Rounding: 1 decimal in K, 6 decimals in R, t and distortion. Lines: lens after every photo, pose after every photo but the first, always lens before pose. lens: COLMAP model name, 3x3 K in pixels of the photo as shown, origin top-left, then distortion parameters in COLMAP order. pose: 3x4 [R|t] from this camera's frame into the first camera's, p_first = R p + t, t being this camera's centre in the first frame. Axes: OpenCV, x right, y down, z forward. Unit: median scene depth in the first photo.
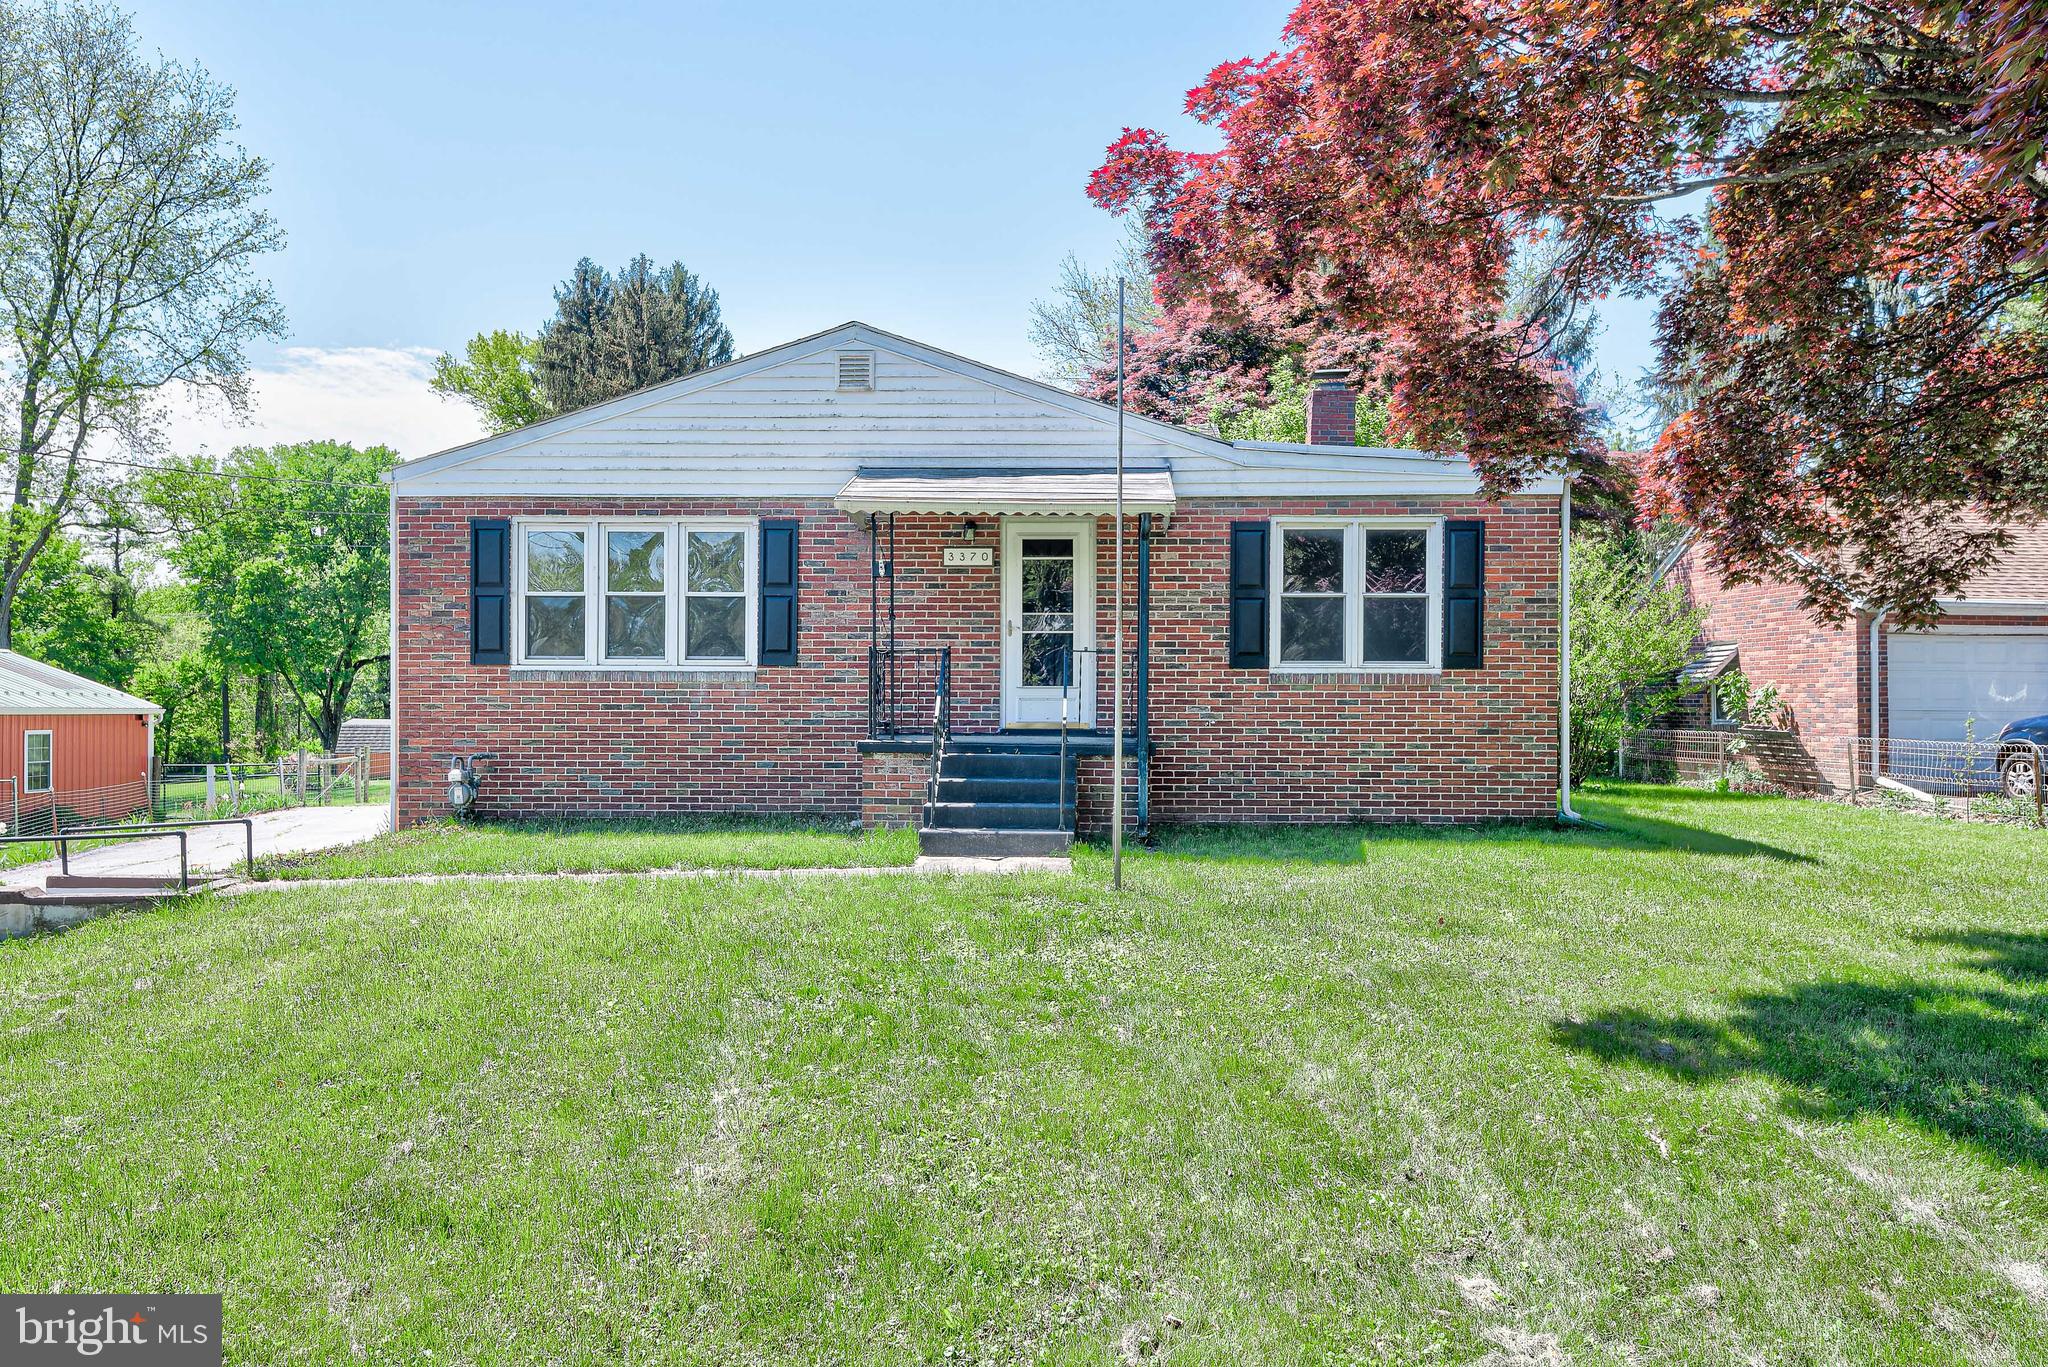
lens RADIAL K [[1541.1, 0, 1025.8], [0, 1541.1, 689.2], [0, 0, 1]] dist [-0.001383, -0.000188]
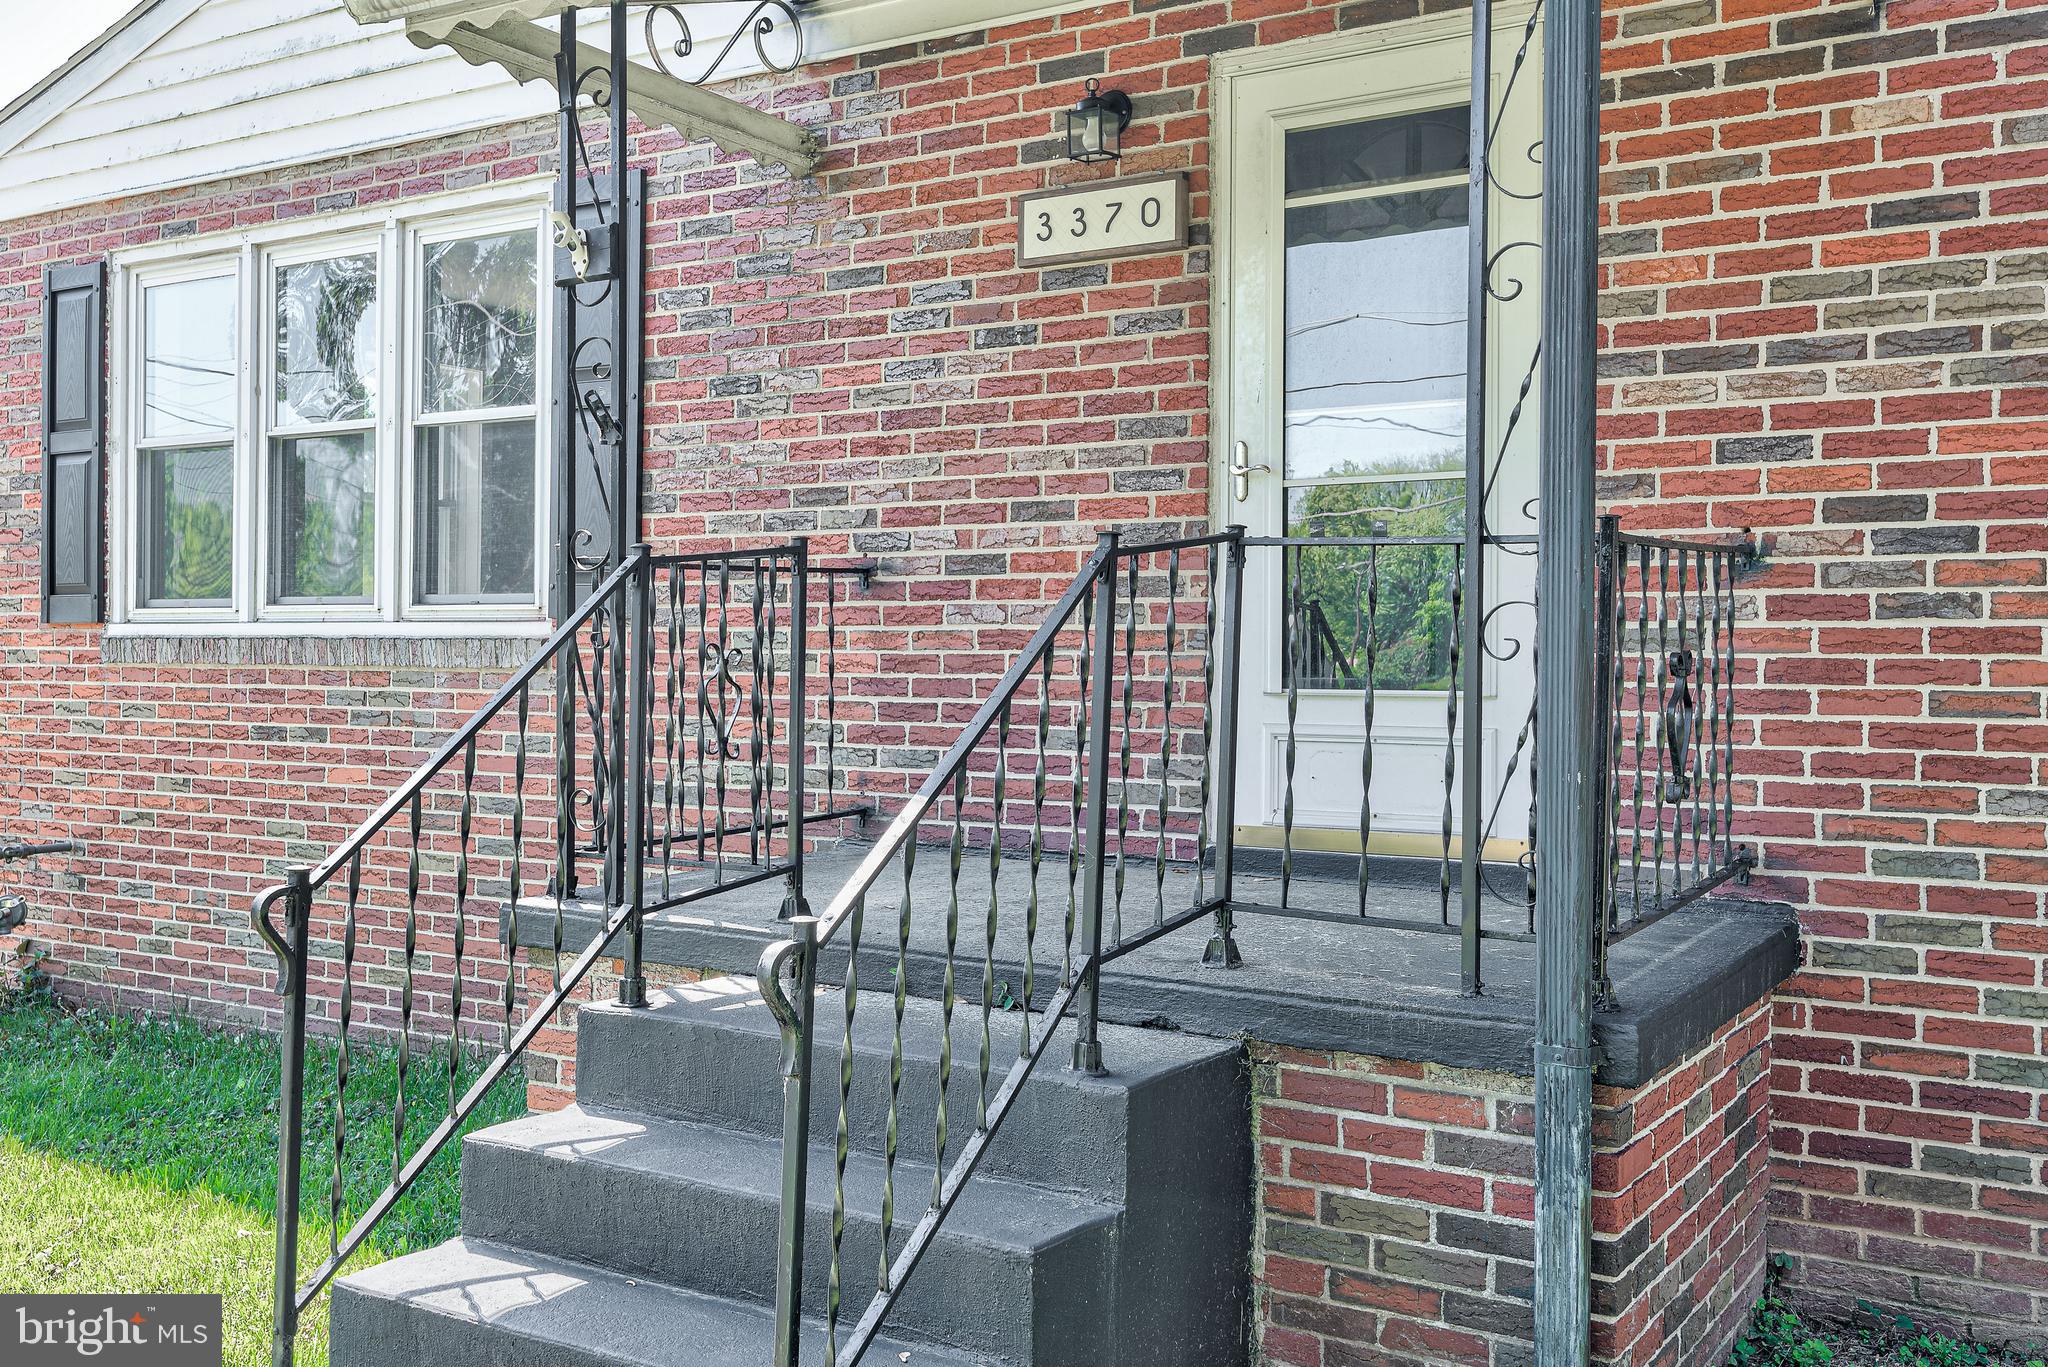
lens RADIAL K [[1891.9, 0, 1022.2], [0, 1891.9, 663.9], [0, 0, 1]] dist [0.019632, 0.000000]
pose [[0.870201, 0.003375, -0.492685, 0.118323], [-0.004934, 0.999986, -0.001864, -0.005428], [0.492672, 0.004052, 0.870206, 0.695967]]
